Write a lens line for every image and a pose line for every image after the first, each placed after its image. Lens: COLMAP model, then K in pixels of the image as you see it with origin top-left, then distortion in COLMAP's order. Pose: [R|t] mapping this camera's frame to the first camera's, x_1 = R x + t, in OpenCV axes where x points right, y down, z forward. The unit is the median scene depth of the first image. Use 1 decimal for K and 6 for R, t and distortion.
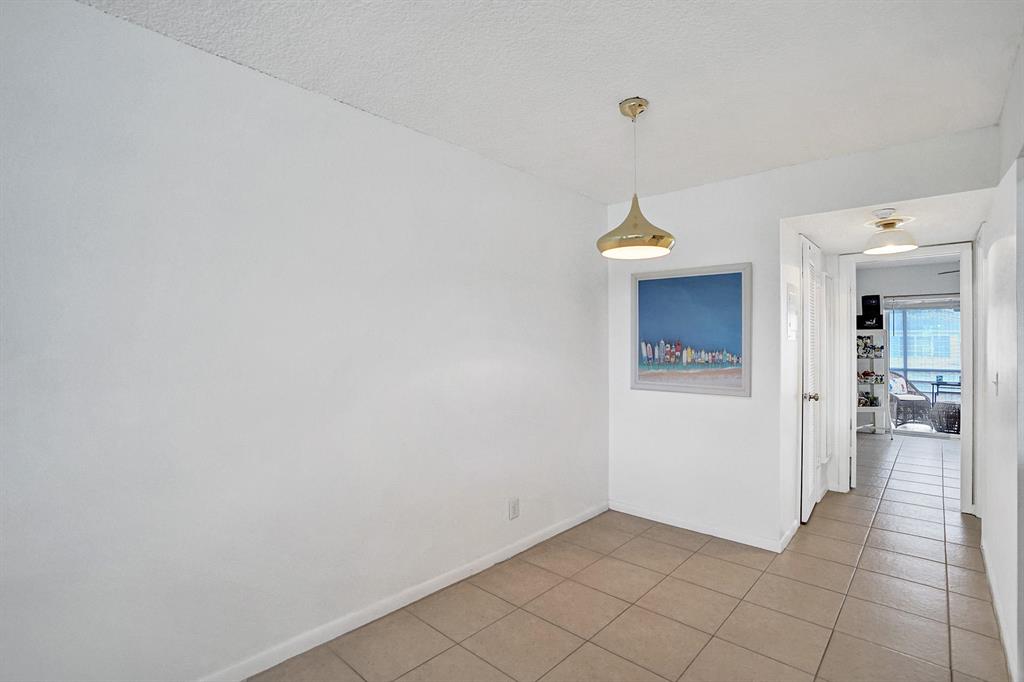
lens RADIAL K [[489.3, 0, 511.5], [0, 489.3, 341.0], [0, 0, 1]] dist [-0.072182, 0.028555]
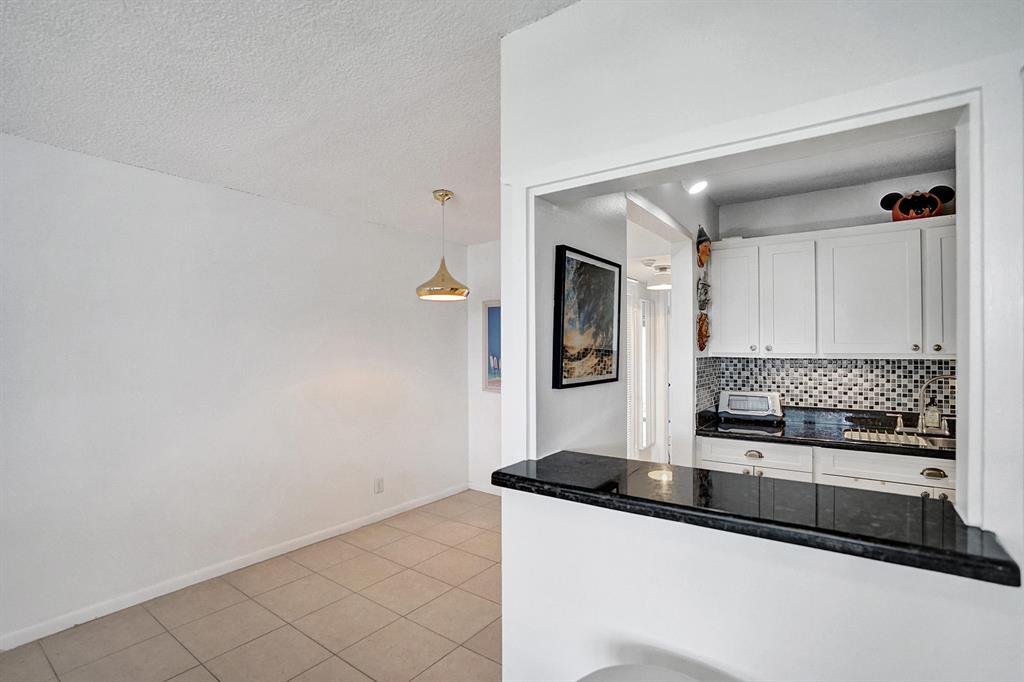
lens RADIAL K [[489.3, 0, 508.2], [0, 489.3, 344.9], [0, 0, 1]] dist [-0.072182, 0.028555]
pose [[0.994067, -0.002363, 0.108745, 0.194234], [0.002343, 0.999997, 0.000315, -0.028706], [-0.108745, -0.000058, 0.994070, -0.306392]]
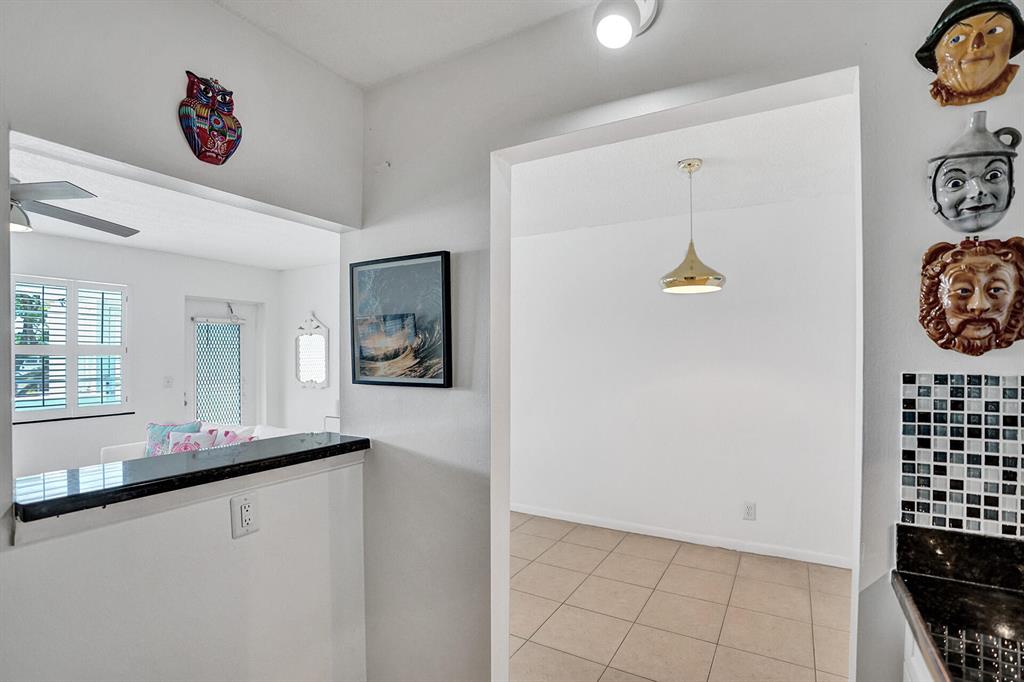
lens RADIAL K [[489.3, 0, 514.9], [0, 489.3, 356.3], [0, 0, 1]] dist [-0.072182, 0.028555]
pose [[0.206336, 0.002636, -0.978478, 0.892893], [0.007807, 0.999960, 0.004341, -0.018572], [0.978450, -0.008535, 0.206308, 0.228005]]
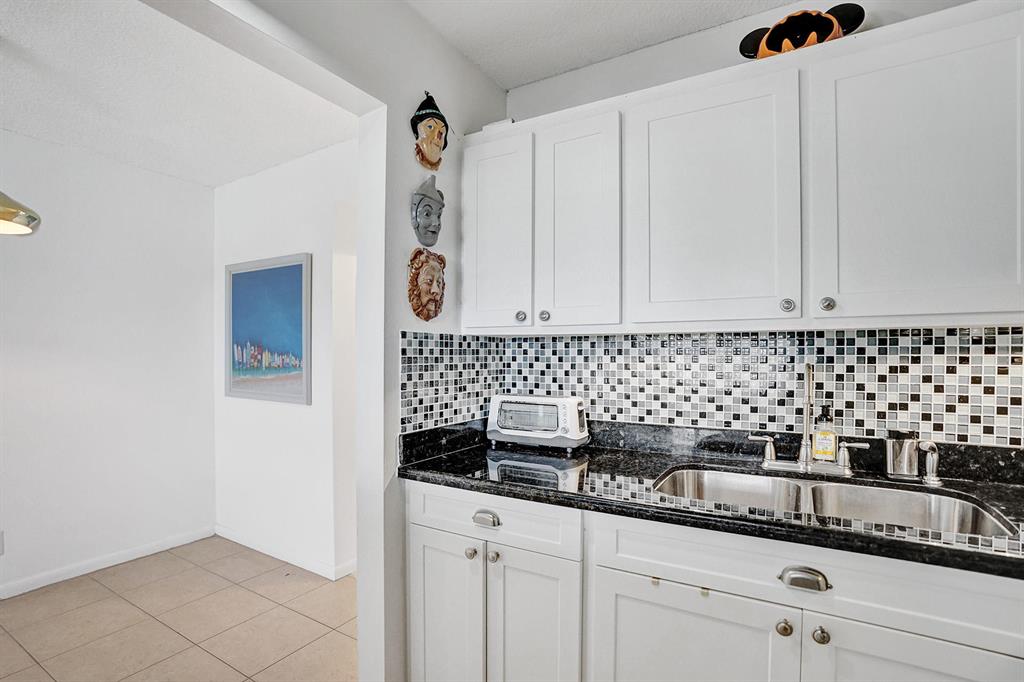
lens RADIAL K [[489.3, 0, 517.9], [0, 489.3, 362.6], [0, 0, 1]] dist [-0.072182, 0.028555]
pose [[0.978409, -0.001156, 0.206675, 0.650380], [-0.003489, 0.999749, 0.022109, 0.016099], [-0.206649, -0.022353, 0.978160, 0.056178]]
